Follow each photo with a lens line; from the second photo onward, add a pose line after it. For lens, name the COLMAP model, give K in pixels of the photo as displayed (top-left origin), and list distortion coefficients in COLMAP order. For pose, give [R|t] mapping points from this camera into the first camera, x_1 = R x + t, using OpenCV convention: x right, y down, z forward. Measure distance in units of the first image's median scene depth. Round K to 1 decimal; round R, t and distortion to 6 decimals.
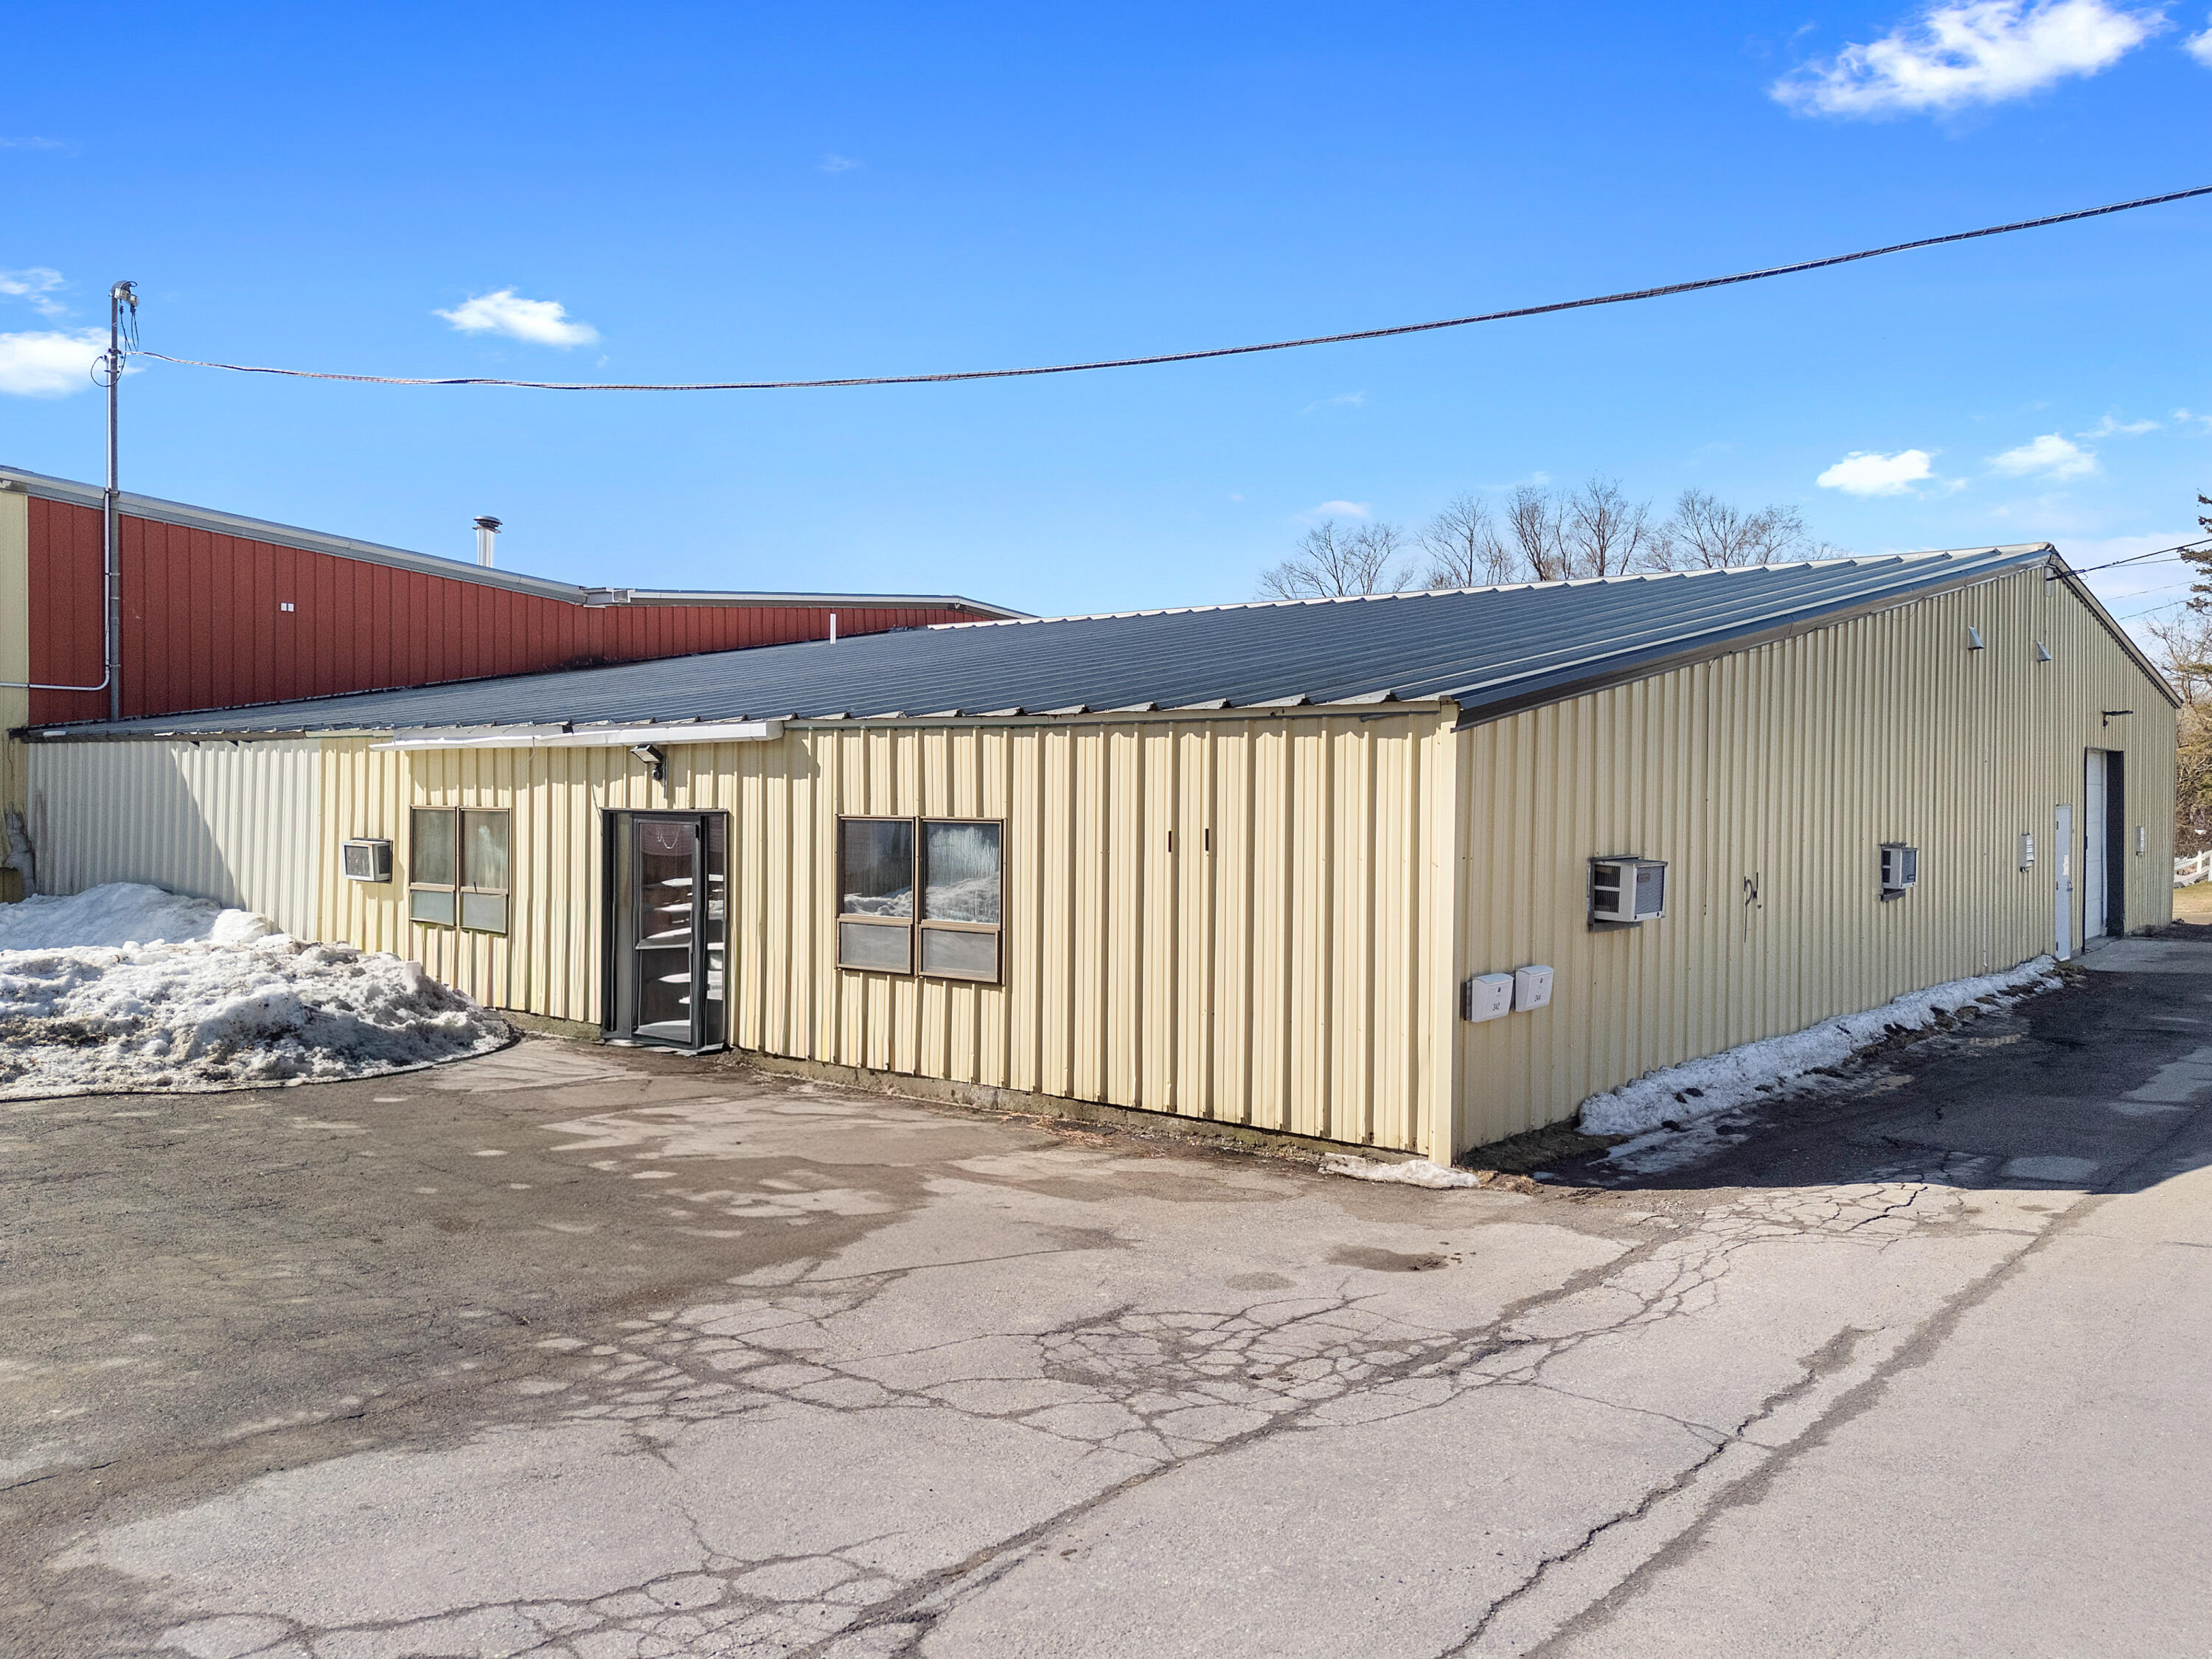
lens RADIAL K [[1910.7, 0, 1107.9], [0, 1910.7, 786.8], [0, 0, 1]] dist [0.053326, -0.077082]
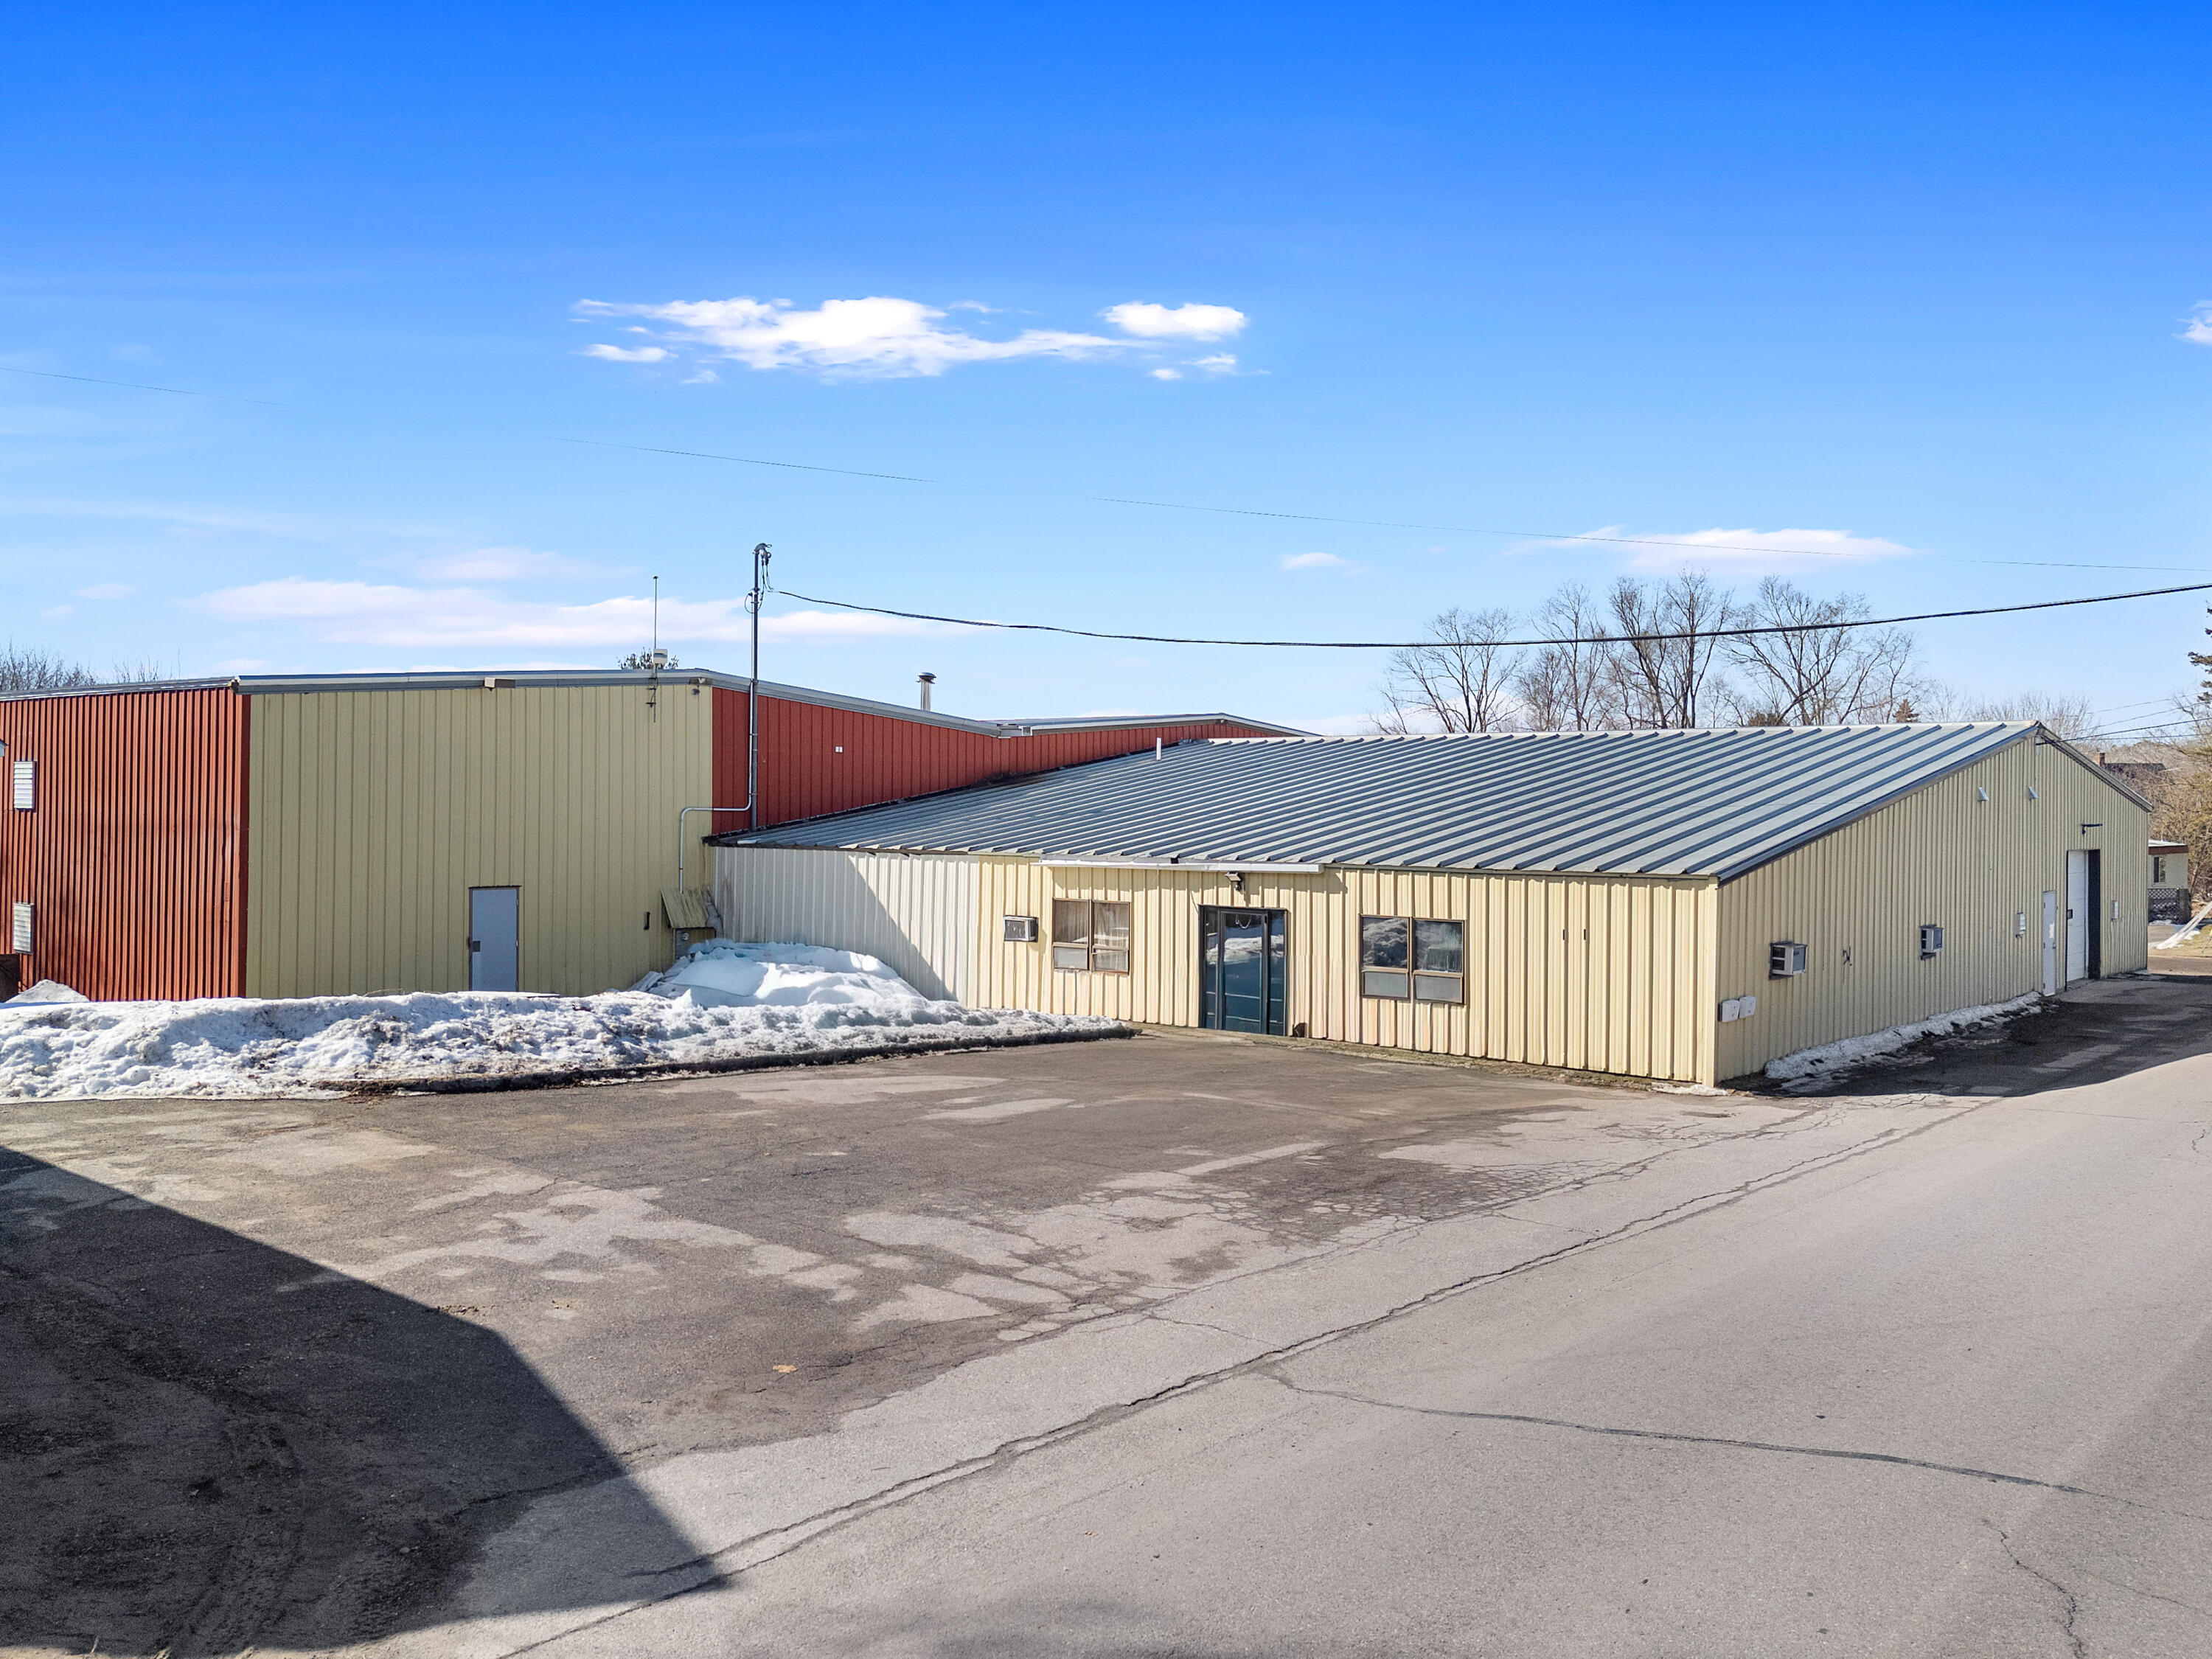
lens RADIAL K [[1910.7, 0, 1113.4], [0, 1910.7, 810.3], [0, 0, 1]] dist [0.053326, -0.077082]
pose [[0.999611, 0.003522, -0.027683, -0.297109], [-0.003597, 0.999990, -0.002656, -0.073446], [0.027673, 0.002755, 0.999613, -0.807812]]
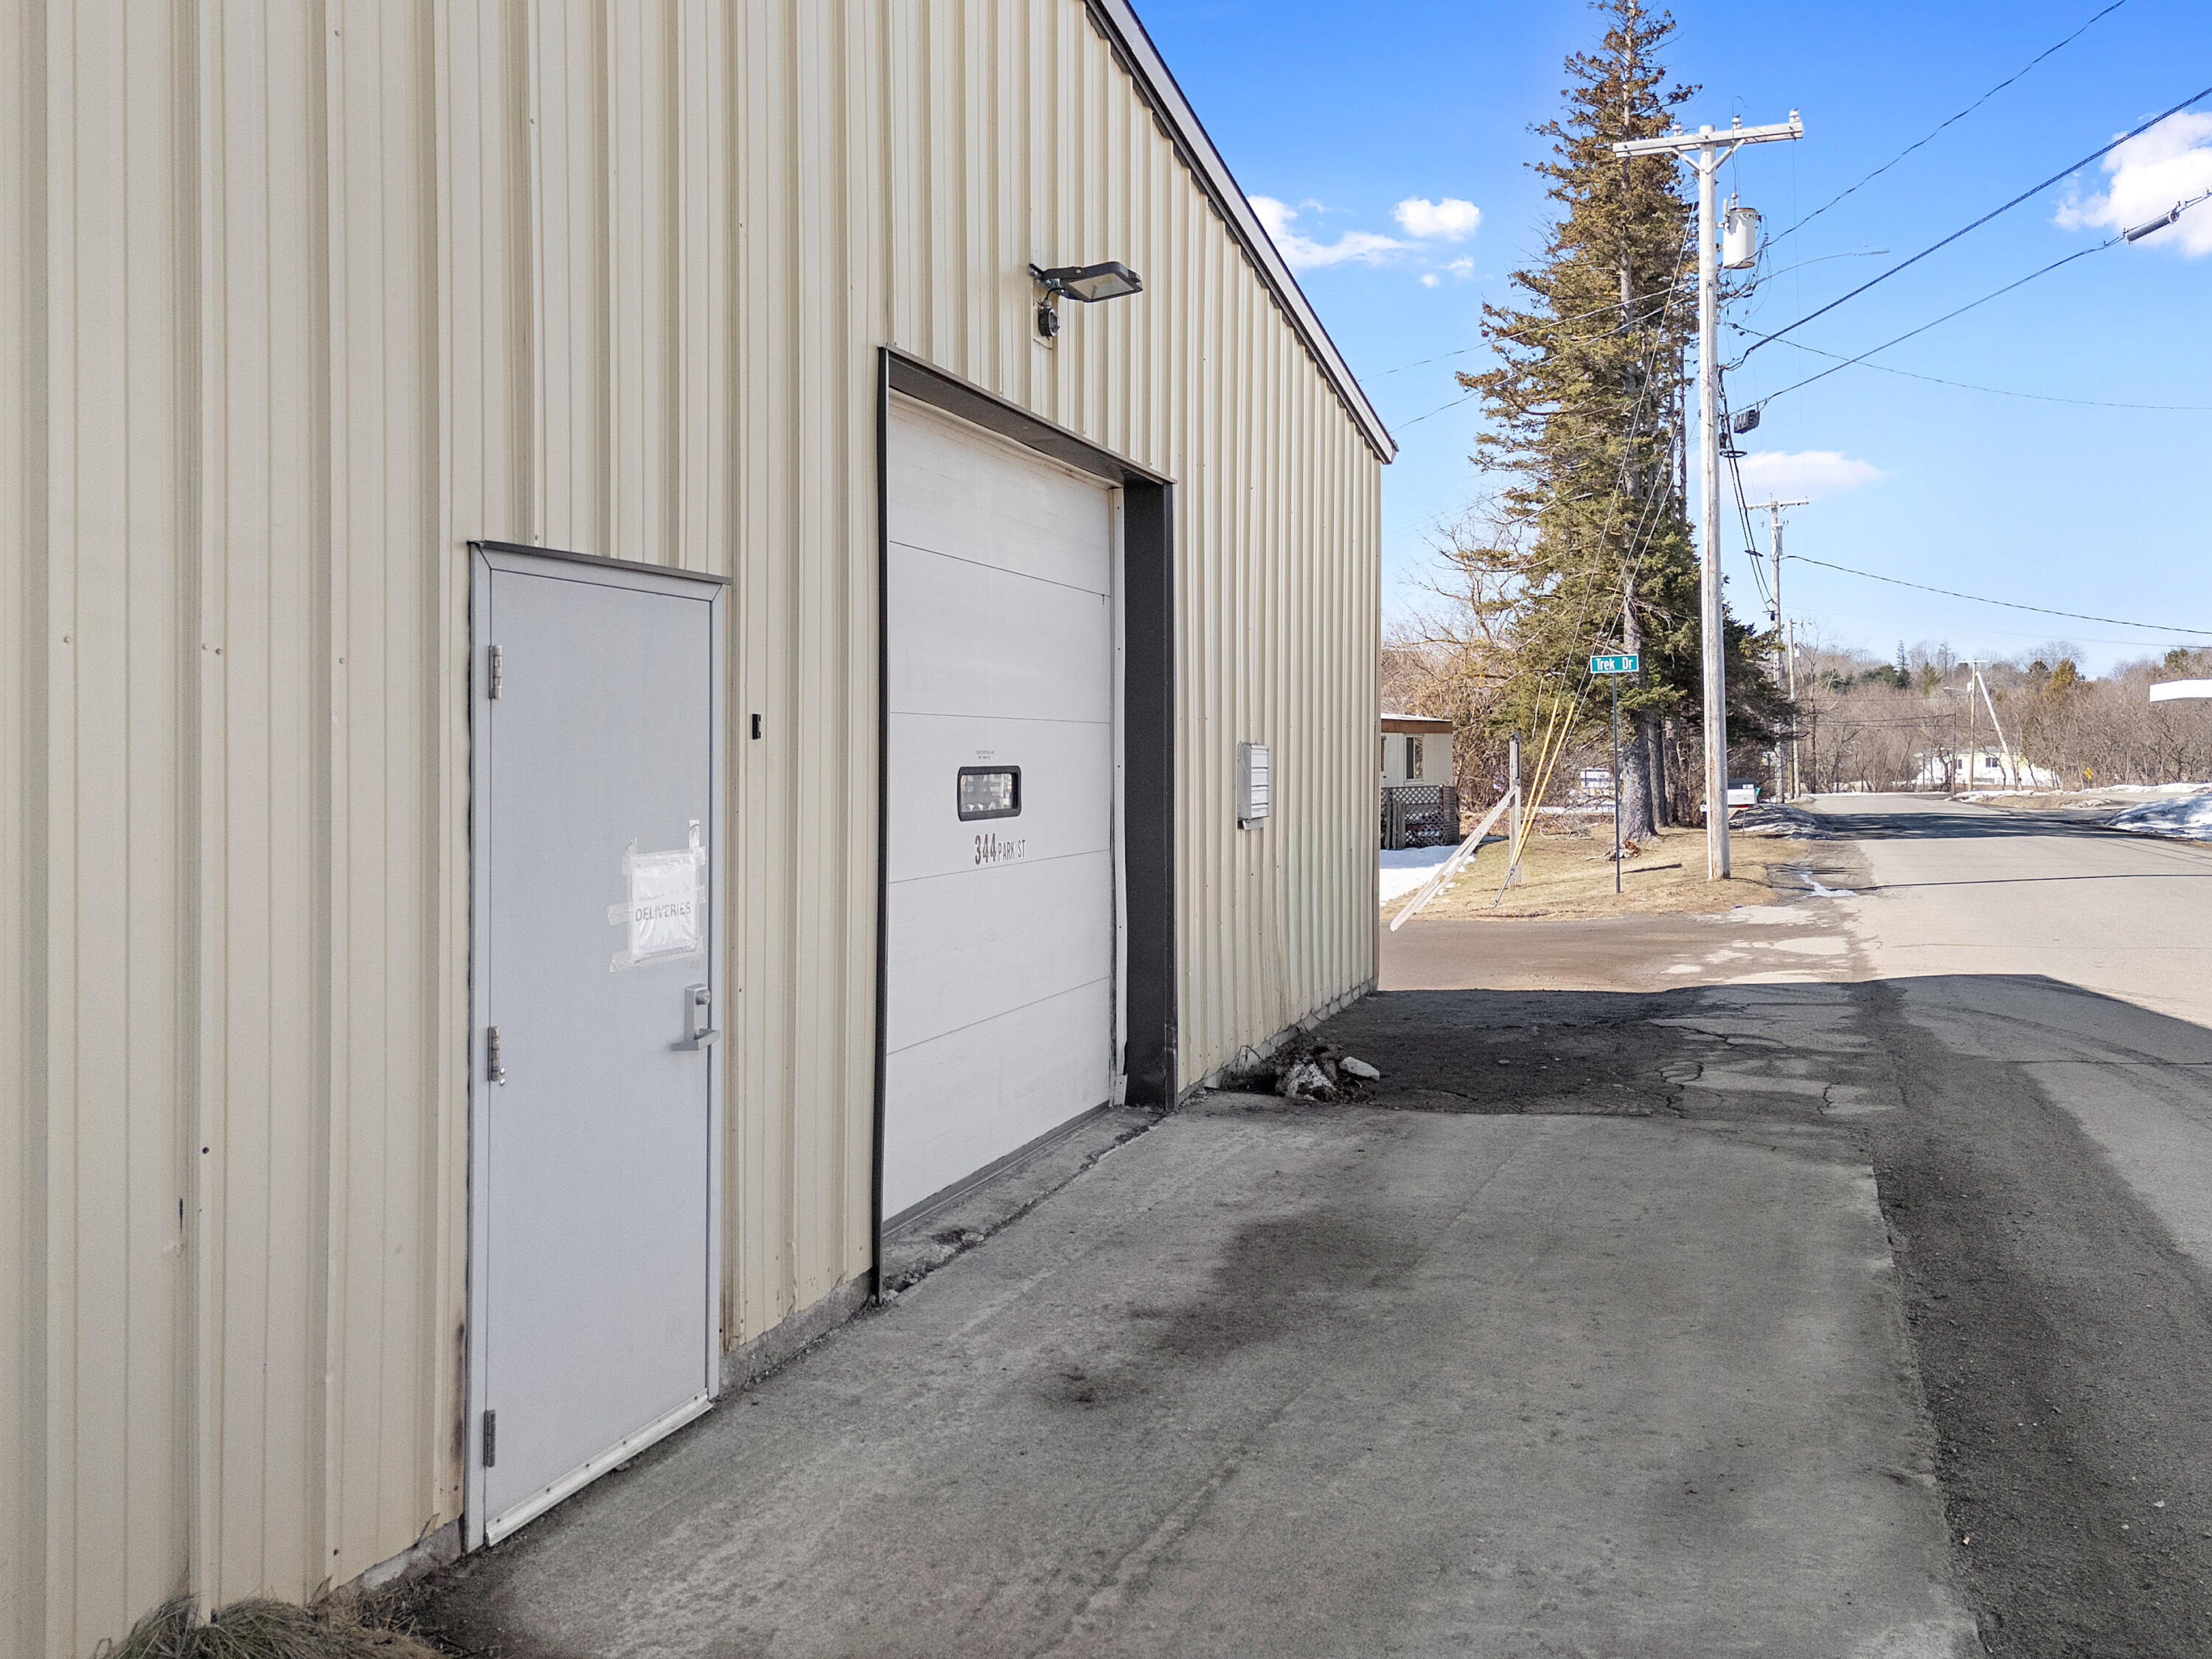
lens RADIAL K [[1910.7, 0, 1100.3], [0, 1910.7, 825.9], [0, 0, 1]] dist [0.053326, -0.077082]
pose [[0.953076, -0.010847, 0.302538, 0.766273], [-0.000262, 0.999328, 0.036654, 0.041964], [-0.302732, -0.035013, 0.952432, 1.292826]]
